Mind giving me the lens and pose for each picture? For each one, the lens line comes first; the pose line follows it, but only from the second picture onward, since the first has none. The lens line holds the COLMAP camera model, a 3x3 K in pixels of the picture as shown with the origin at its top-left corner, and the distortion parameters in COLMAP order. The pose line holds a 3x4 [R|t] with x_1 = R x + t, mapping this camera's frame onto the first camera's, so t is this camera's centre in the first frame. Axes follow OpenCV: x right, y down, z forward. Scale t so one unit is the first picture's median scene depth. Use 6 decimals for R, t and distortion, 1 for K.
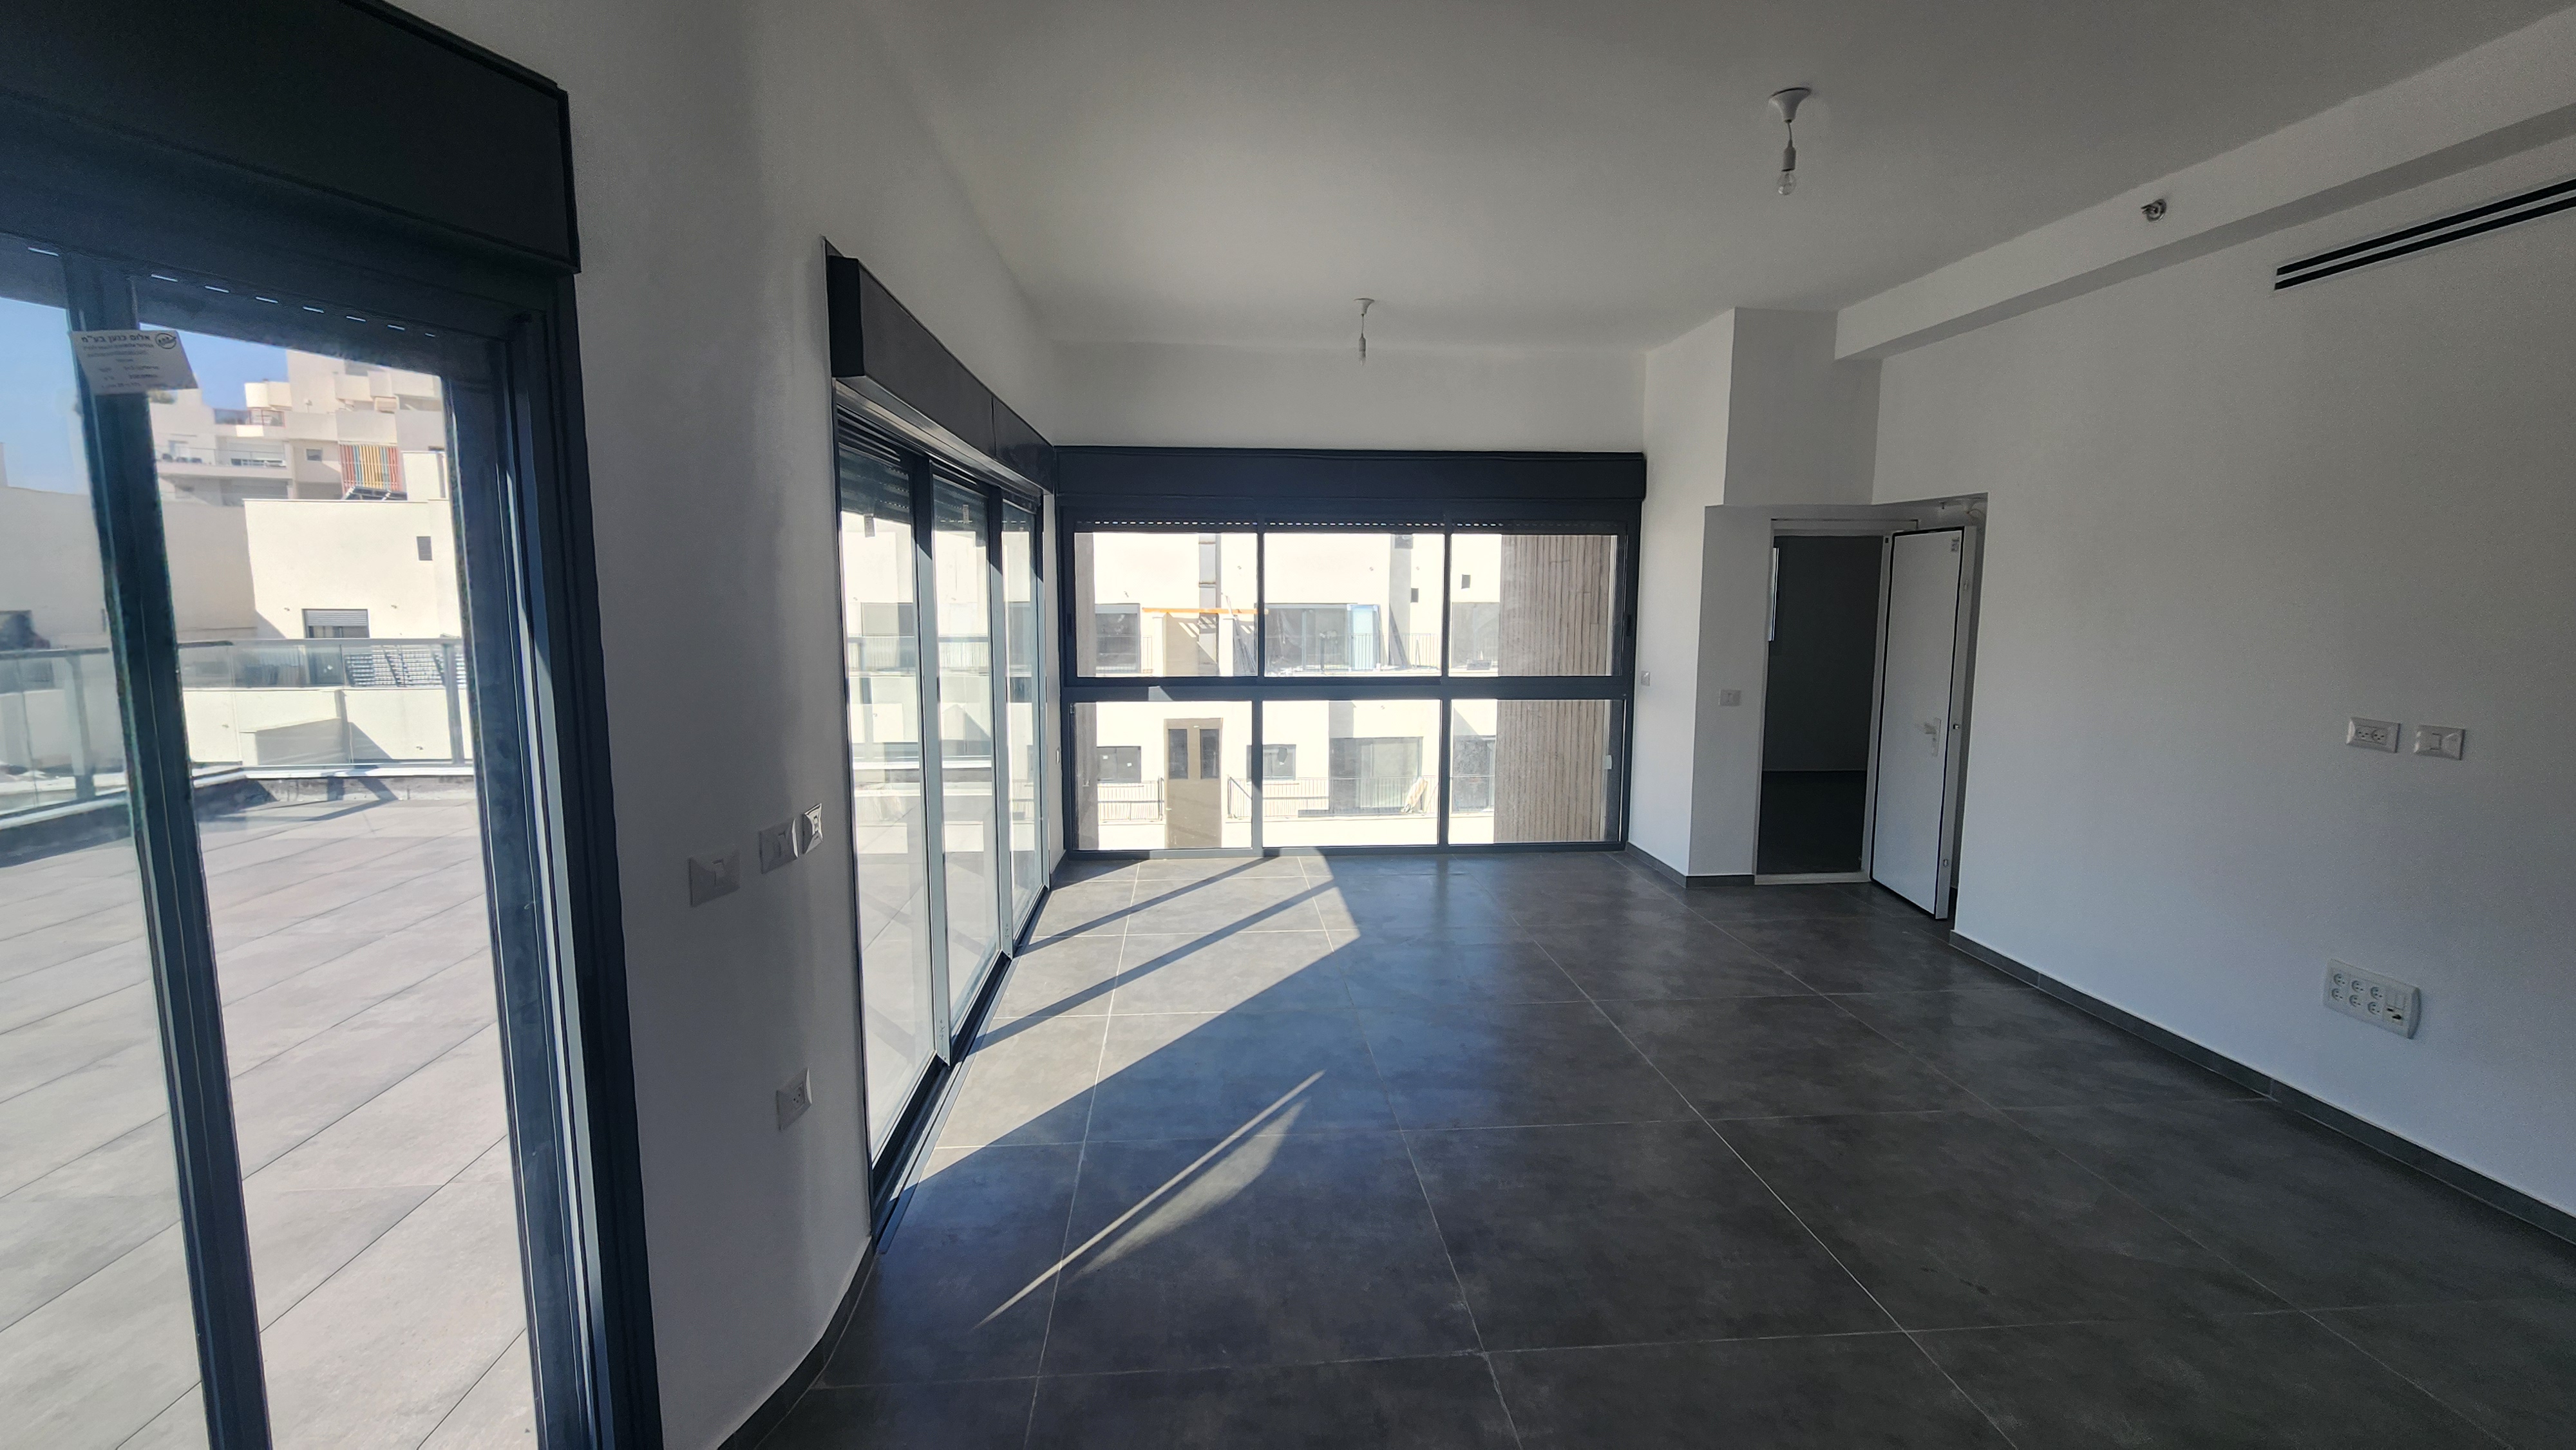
lens RADIAL K [[1076.2, 0, 1274.6], [0, 1076.2, 721.0], [0, 0, 1]] dist [-0.001124, 0.000103]
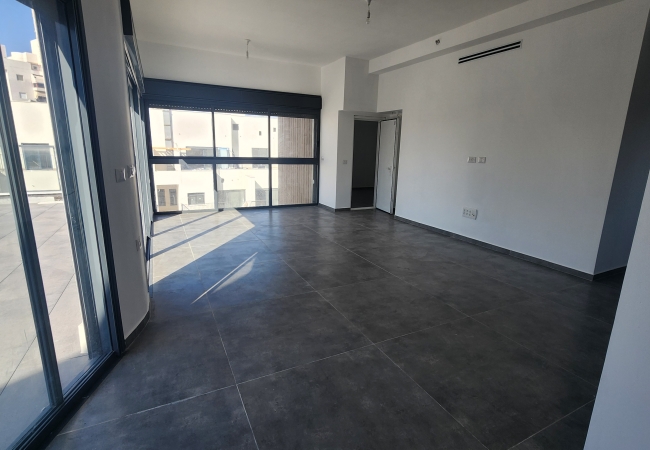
lens RADIAL K [[328.6, 0, 325.0], [0, 328.6, 225.0], [0, 0, 1]] dist [0.002659, 0.000897]
pose [[0.925199, -0.064944, 0.373884, -0.118565], [0.022682, 0.992950, 0.116347, 0.074936], [-0.378804, -0.099164, 0.920149, -0.105141]]
